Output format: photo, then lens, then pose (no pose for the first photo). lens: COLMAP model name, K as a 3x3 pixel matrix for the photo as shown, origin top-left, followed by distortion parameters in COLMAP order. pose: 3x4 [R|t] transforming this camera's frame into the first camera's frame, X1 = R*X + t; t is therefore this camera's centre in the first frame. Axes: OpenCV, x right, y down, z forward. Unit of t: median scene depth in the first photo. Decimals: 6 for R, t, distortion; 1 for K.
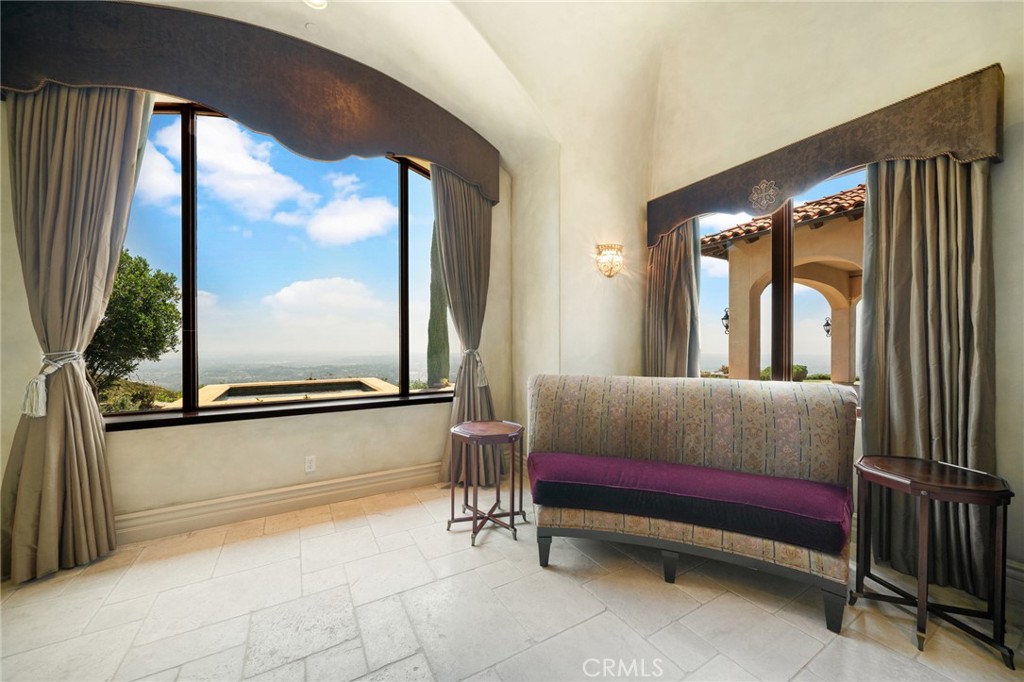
lens RADIAL K [[382.3, 0, 529.9], [0, 382.3, 346.1], [0, 0, 1]] dist [-0.001124, -0.000065]
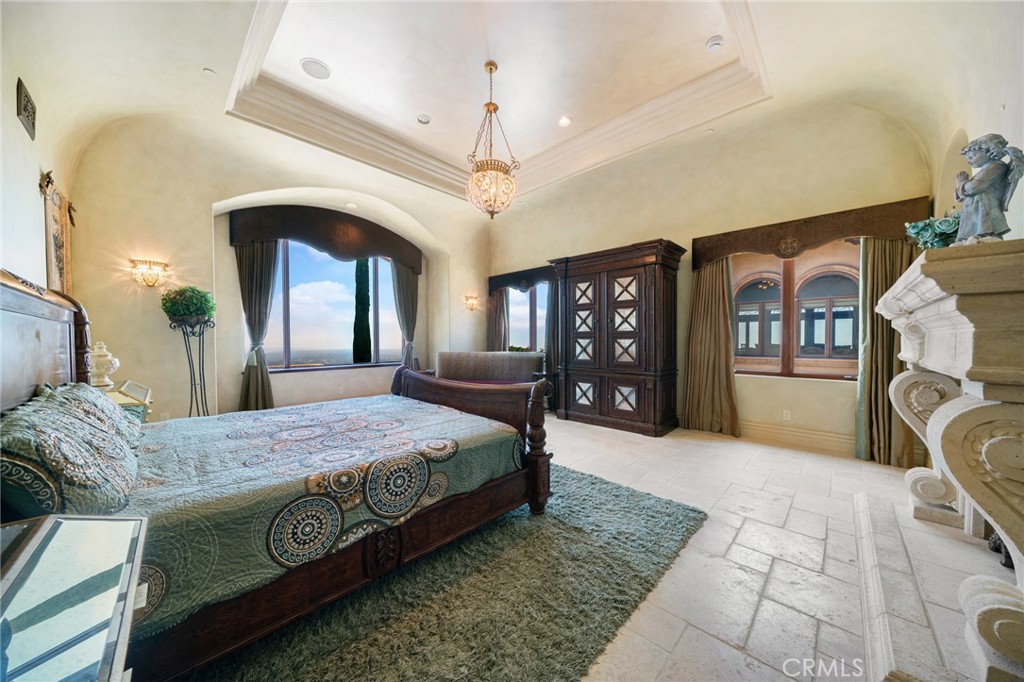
lens RADIAL K [[346.2, 0, 517.7], [0, 346.2, 345.6], [0, 0, 1]] dist [-0.007489, 0.000046]
pose [[0.972226, -0.008090, 0.233903, -0.013596], [0.005769, 0.999927, 0.010605, 0.015583], [-0.233972, -0.008961, 0.972202, -1.145776]]
